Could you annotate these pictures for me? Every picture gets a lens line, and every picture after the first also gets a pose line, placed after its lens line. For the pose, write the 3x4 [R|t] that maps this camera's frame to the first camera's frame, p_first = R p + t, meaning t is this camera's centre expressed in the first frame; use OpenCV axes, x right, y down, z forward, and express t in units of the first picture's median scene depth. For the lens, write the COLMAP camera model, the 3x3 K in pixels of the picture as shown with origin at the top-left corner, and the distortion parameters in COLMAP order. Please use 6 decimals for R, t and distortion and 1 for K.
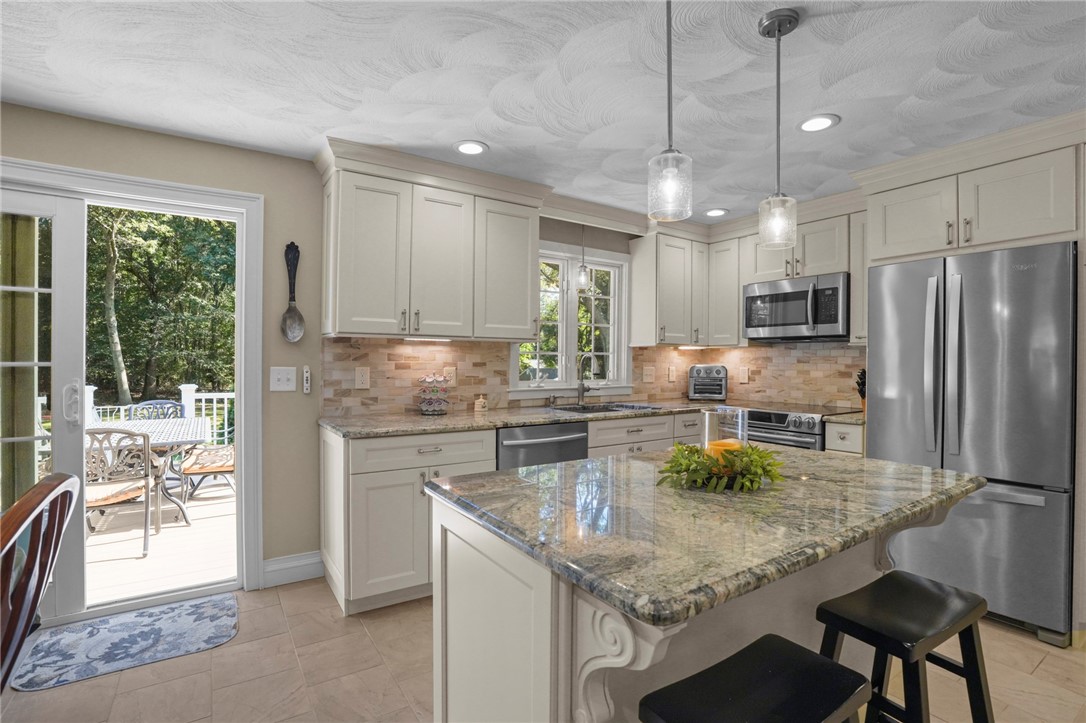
lens RADIAL K [[548.8, 0, 543.0], [0, 548.8, 361.5], [0, 0, 1]] dist [-0.001468, -0.000304]
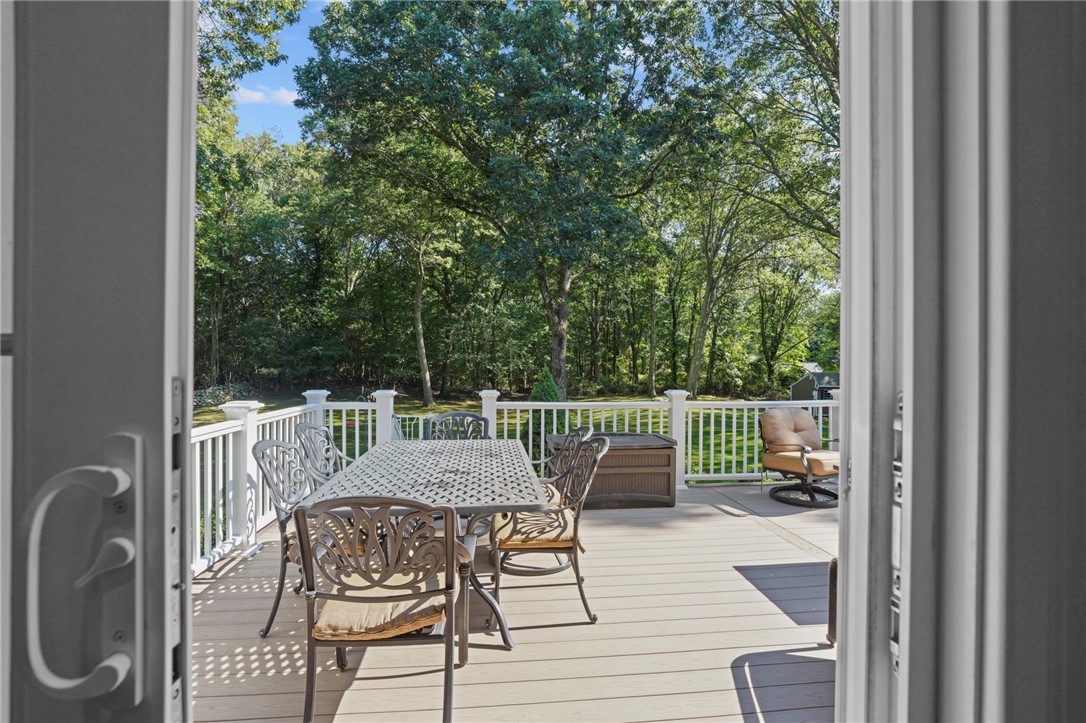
lens RADIAL K [[506.6, 0, 543.0], [0, 506.6, 361.5], [0, 0, 1]] dist [-0.000829, -0.000094]
pose [[0.908507, -0.000596, -0.417870, -0.092623], [-0.002237, 0.999978, -0.006291, 0.001377], [0.417865, 0.006650, 0.908485, 0.125894]]
